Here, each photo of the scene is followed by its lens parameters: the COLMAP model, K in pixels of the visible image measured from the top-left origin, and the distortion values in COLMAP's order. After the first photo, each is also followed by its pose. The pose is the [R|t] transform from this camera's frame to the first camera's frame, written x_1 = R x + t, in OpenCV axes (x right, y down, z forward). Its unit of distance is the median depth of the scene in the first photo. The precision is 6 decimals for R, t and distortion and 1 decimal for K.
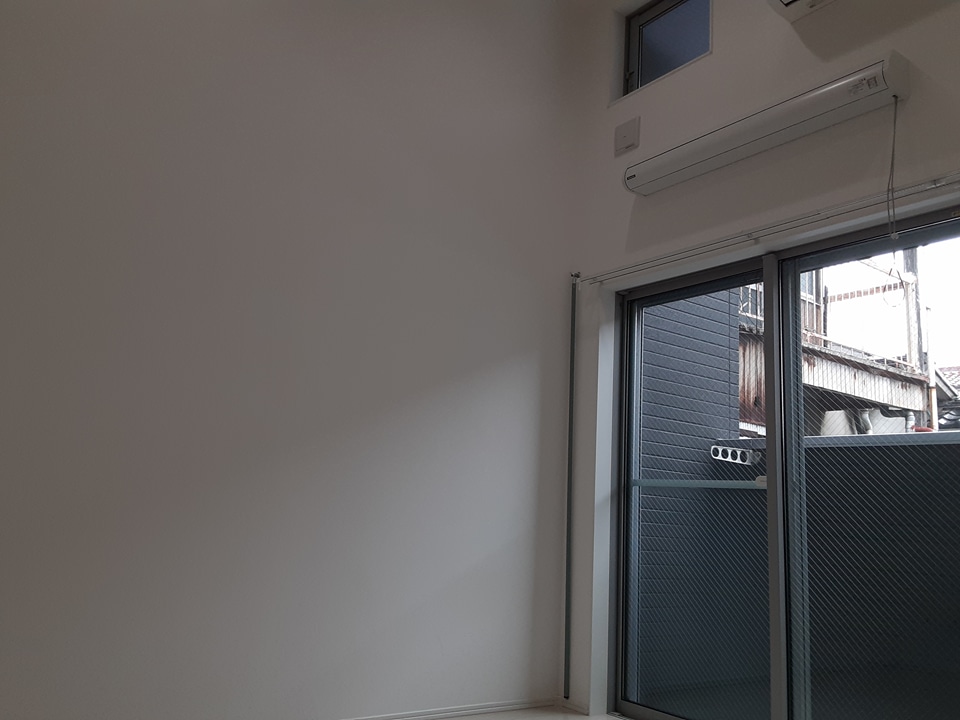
lens RADIAL K [[771.9, 0, 476.9], [0, 771.9, 352.9], [0, 0, 1]] dist [0.127335, -0.175661]
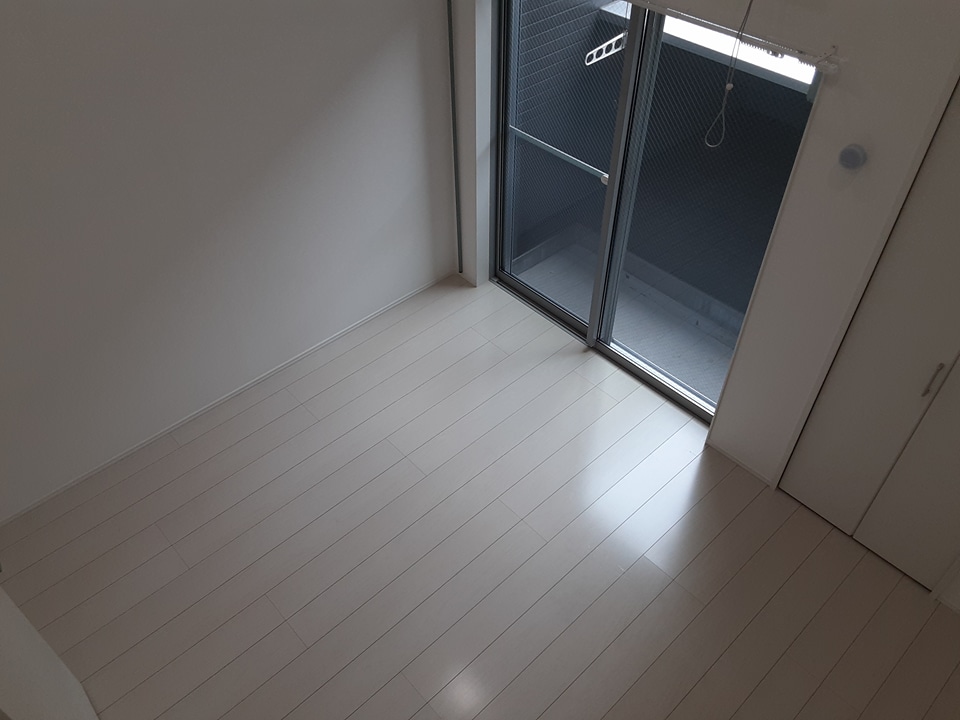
lens RADIAL K [[771.9, 0, 476.9], [0, 771.9, 352.9], [0, 0, 1]] dist [0.127335, -0.175661]
pose [[0.992085, -0.120933, 0.033792, 0.075131], [0.039913, 0.558874, 0.828292, -0.593041], [-0.119053, -0.820387, 0.559277, 0.102346]]
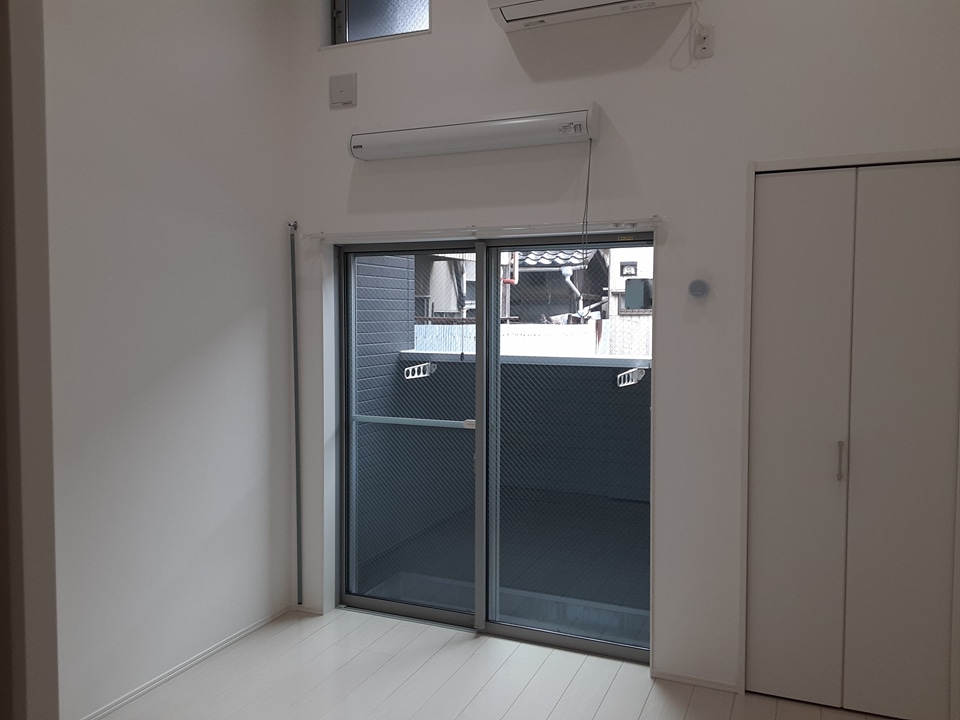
lens RADIAL K [[771.9, 0, 476.9], [0, 771.9, 352.9], [0, 0, 1]] dist [0.127335, -0.175661]
pose [[0.863629, -0.084212, 0.497045, -0.199403], [-0.051393, 0.966106, 0.252979, -0.223193], [-0.501502, -0.244024, 0.830029, -0.013509]]
